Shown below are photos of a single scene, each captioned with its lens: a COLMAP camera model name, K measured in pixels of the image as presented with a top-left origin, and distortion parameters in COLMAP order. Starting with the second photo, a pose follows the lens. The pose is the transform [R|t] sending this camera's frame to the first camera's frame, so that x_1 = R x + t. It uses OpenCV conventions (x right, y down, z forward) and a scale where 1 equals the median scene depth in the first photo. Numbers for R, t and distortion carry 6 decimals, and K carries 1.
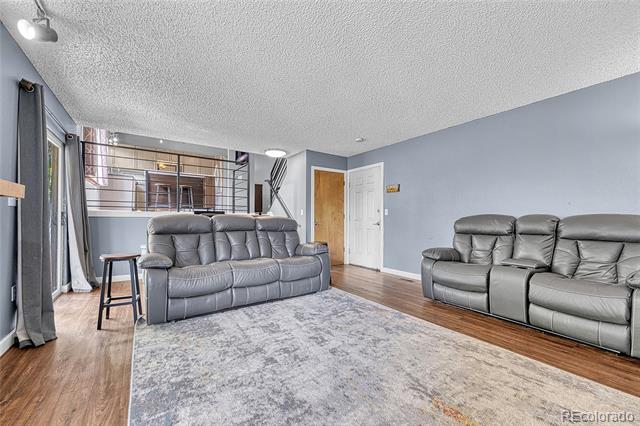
lens RADIAL K [[257.1, 0, 320.6], [0, 257.1, 217.5], [0, 0, 1]] dist [-0.002631, 0.000185]
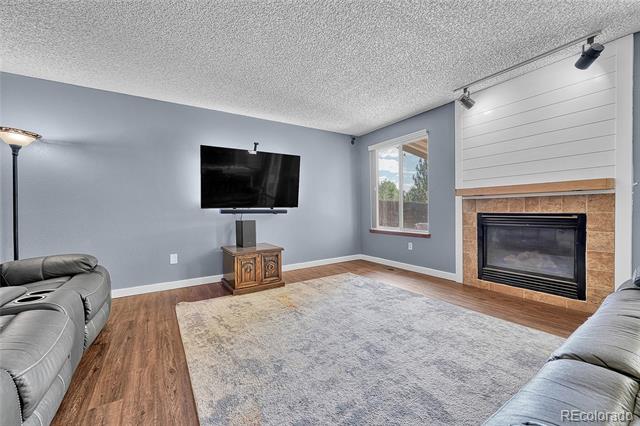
lens RADIAL K [[257.1, 0, 319.2], [0, 257.1, 212.5], [0, 0, 1]] dist [-0.002631, 0.000185]
pose [[-0.999108, 0.011000, 0.040782, 0.107410], [0.011379, 0.999894, 0.009072, 0.013284], [-0.040677, 0.009528, -0.999127, 1.508574]]
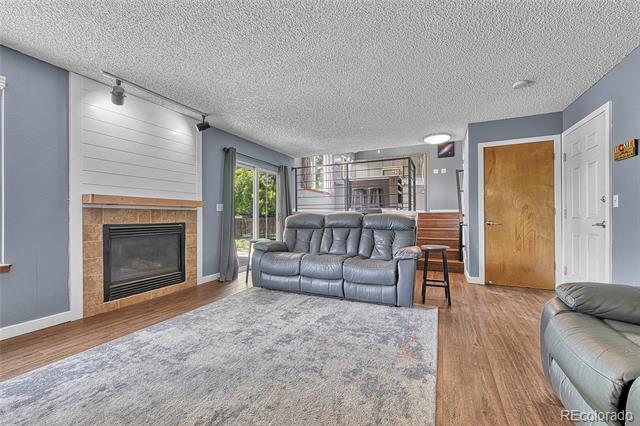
lens RADIAL K [[257.1, 0, 323.2], [0, 257.1, 214.0], [0, 0, 1]] dist [-0.002631, 0.000185]
pose [[0.506421, -0.013695, -0.862178, 0.744894], [0.006769, 0.999906, -0.011907, 0.010716], [0.862260, 0.000194, 0.506466, 0.511228]]
